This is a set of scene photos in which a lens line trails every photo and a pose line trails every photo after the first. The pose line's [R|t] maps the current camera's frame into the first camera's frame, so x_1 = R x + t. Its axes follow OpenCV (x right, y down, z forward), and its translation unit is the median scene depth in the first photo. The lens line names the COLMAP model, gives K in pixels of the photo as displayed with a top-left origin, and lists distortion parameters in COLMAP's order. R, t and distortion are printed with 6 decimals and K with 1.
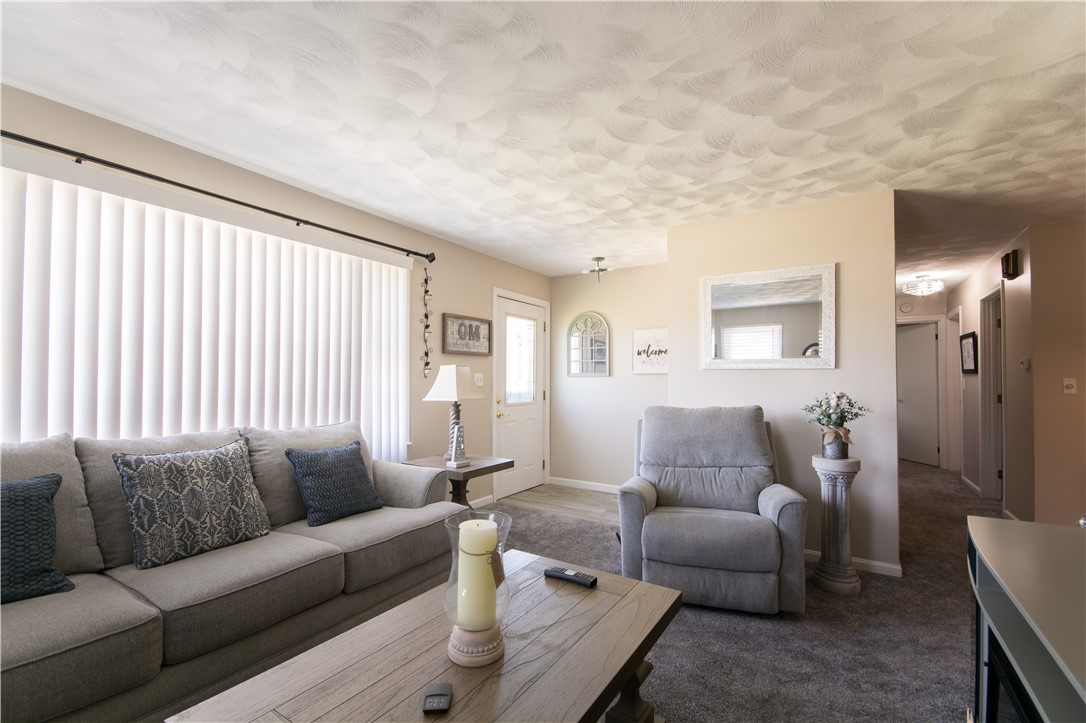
lens RADIAL K [[480.8, 0, 534.7], [0, 480.8, 370.3], [0, 0, 1]] dist [-0.004964, -0.003732]
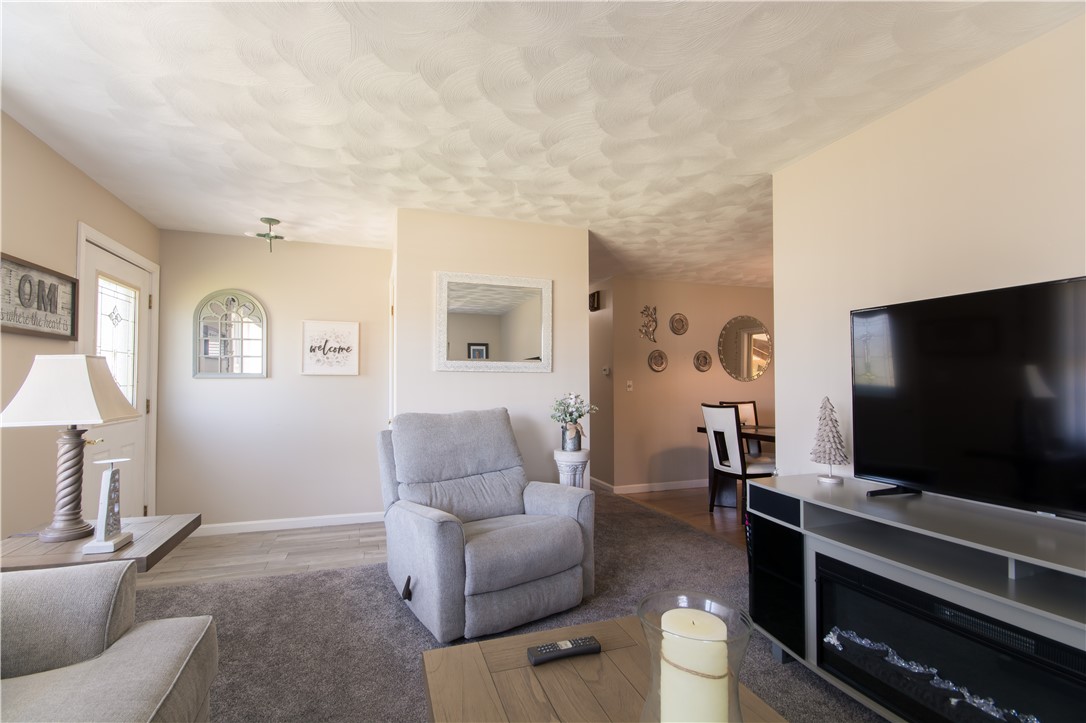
lens RADIAL K [[480.8, 0, 538.4], [0, 480.8, 369.3], [0, 0, 1]] dist [-0.004964, -0.003732]
pose [[0.610326, 0.018506, 0.791934, -0.261760], [-0.014188, 0.999822, -0.012430, 0.003510], [-0.792023, -0.003649, 0.610480, 0.278897]]
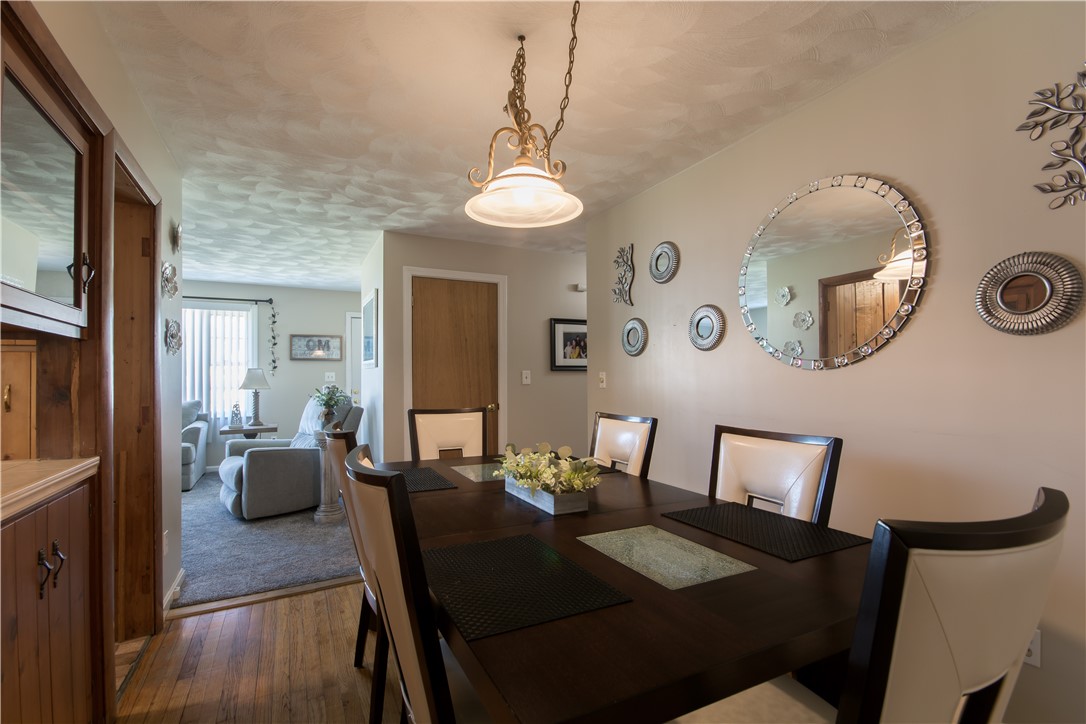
lens RADIAL K [[480.8, 0, 536.3], [0, 480.8, 368.9], [0, 0, 1]] dist [-0.004964, -0.003732]
pose [[0.866578, -0.016486, -0.498769, 1.443908], [0.020097, 0.999796, 0.001871, 0.005372], [0.498636, -0.011645, 0.866733, 0.059303]]
